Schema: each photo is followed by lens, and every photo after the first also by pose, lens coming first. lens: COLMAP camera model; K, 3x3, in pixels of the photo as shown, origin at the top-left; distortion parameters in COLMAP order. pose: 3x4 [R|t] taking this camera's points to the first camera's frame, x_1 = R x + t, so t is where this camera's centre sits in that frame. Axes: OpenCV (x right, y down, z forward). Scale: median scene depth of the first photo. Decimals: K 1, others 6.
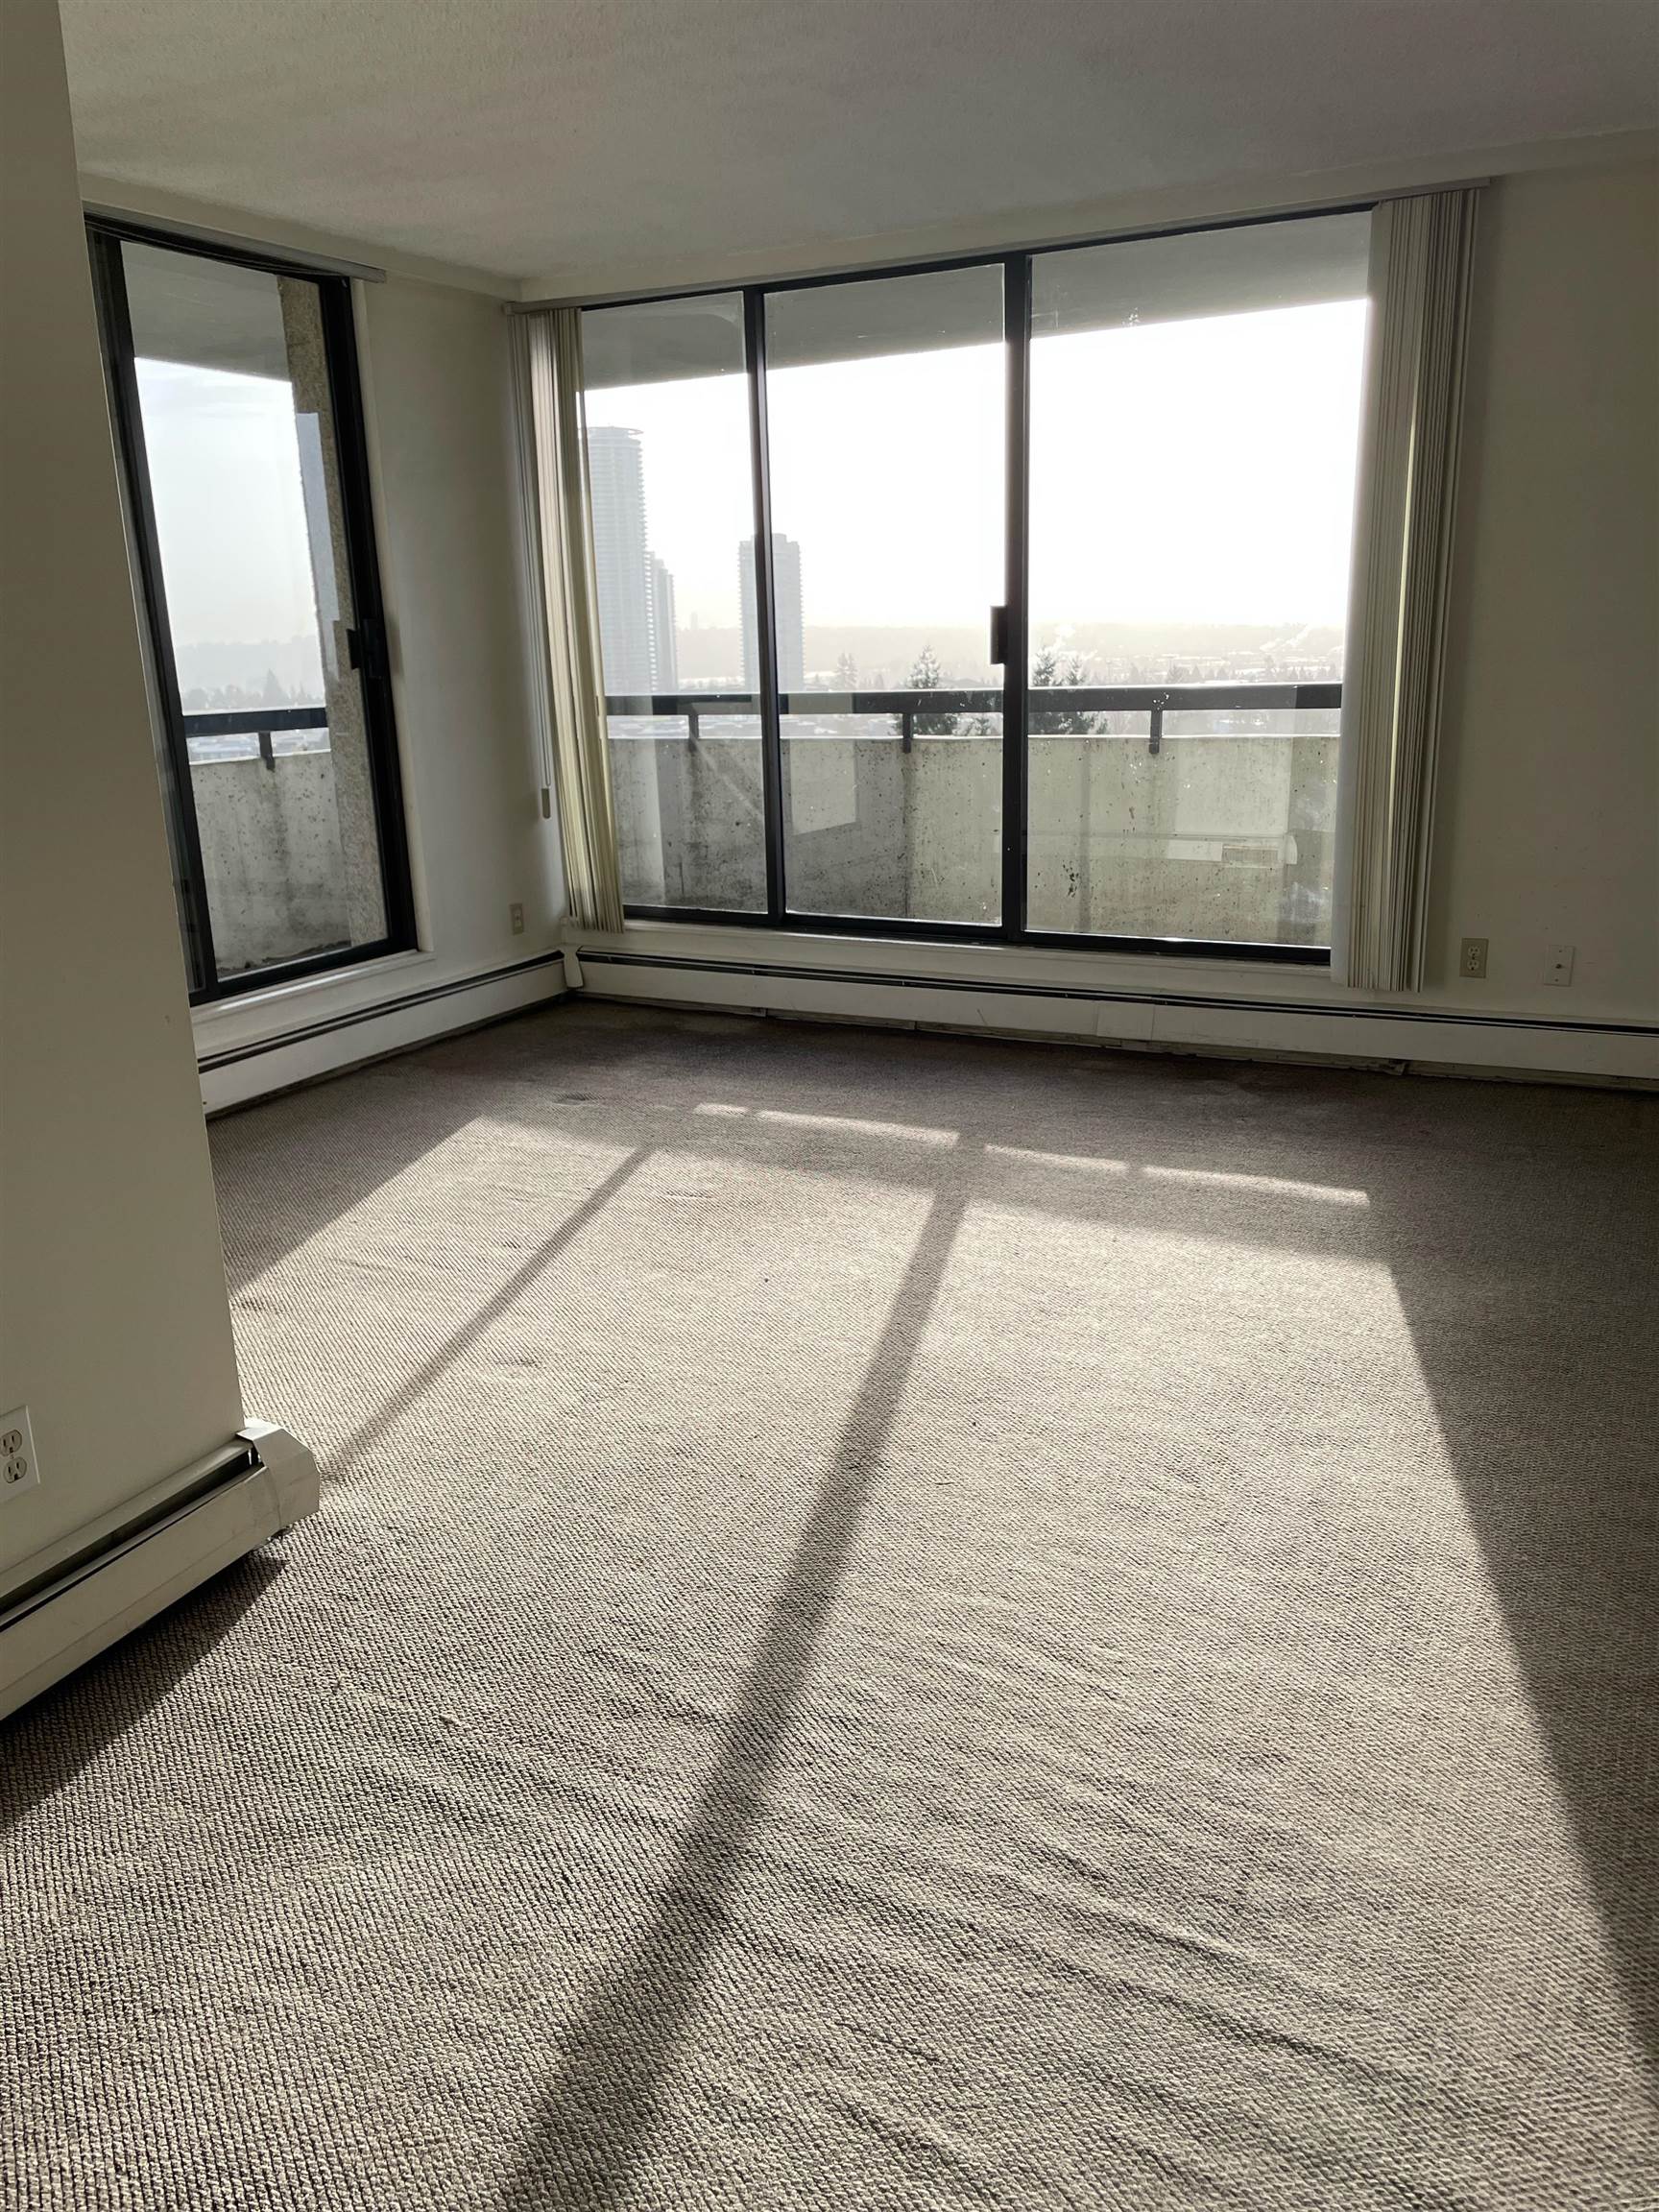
lens RADIAL K [[1710.2, 0, 836.1], [0, 1710.2, 1093.7], [0, 0, 1]] dist [0.073205, -0.088520]
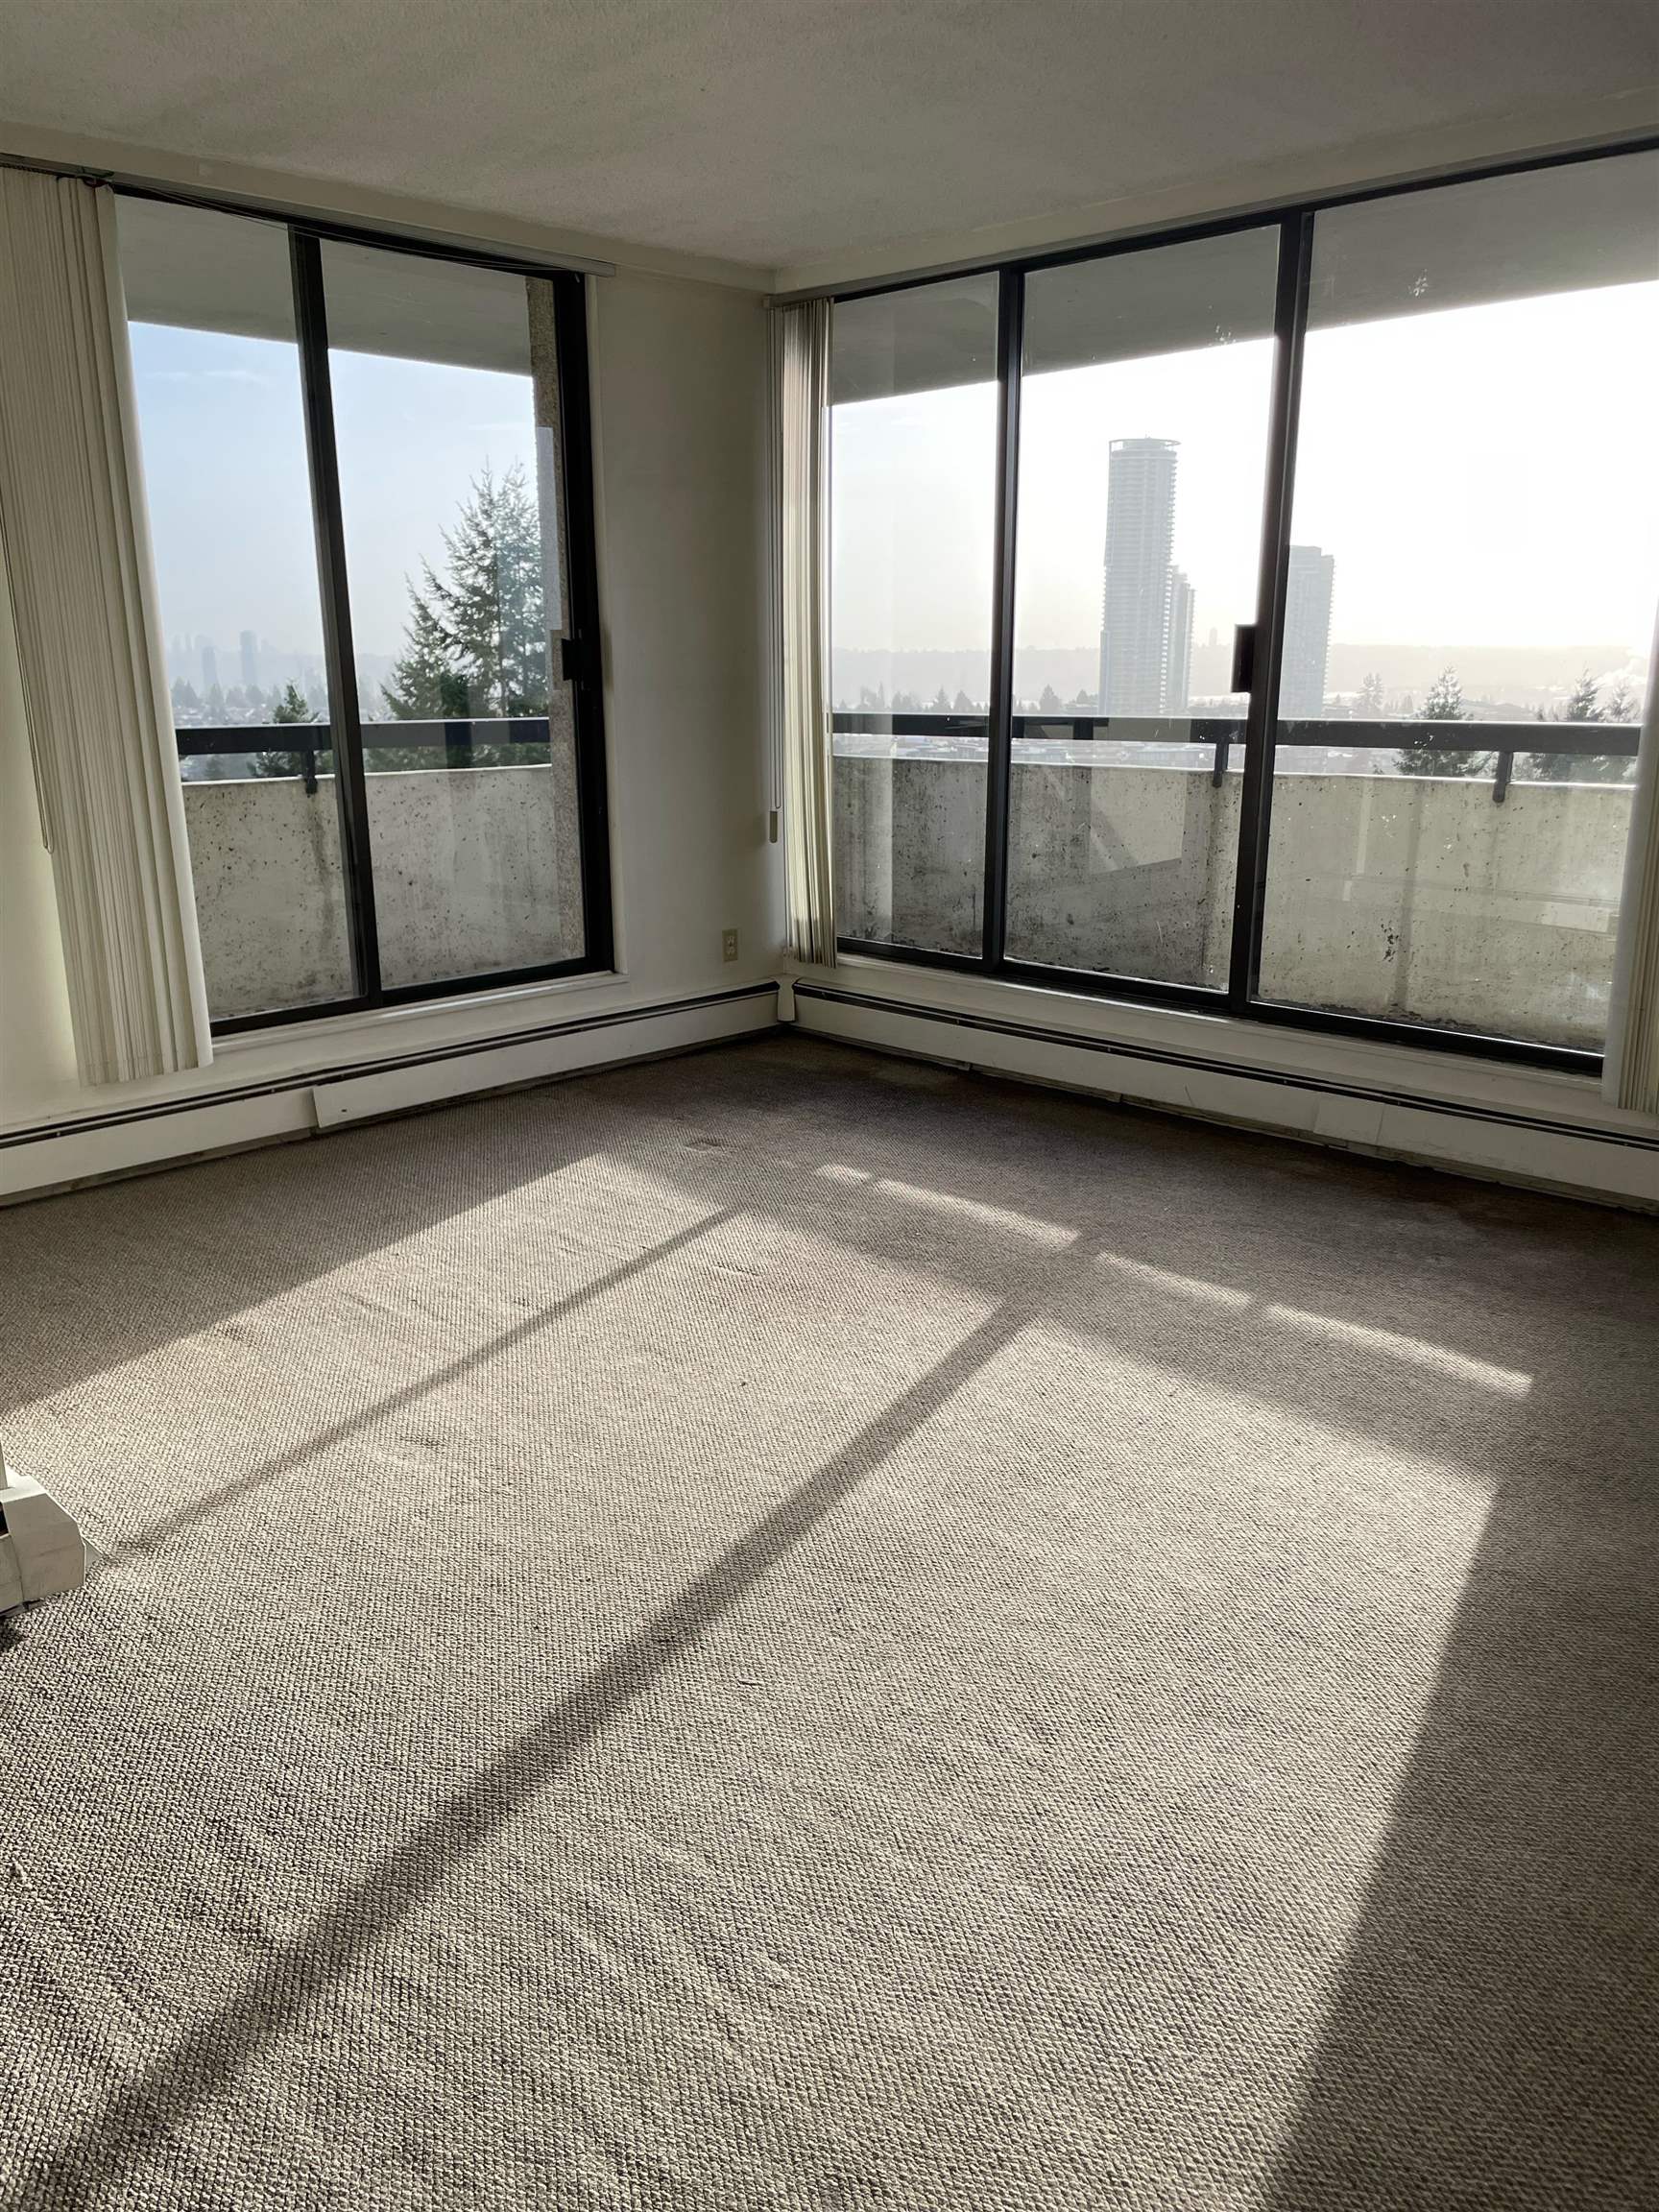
lens RADIAL K [[1710.2, 0, 825.7], [0, 1710.2, 1116.8], [0, 0, 1]] dist [0.073205, -0.088520]
pose [[0.952777, 0.101340, -0.286261, 0.181768], [-0.100021, 0.994799, 0.019268, -0.037474], [0.286725, 0.010274, 0.957958, 0.126713]]
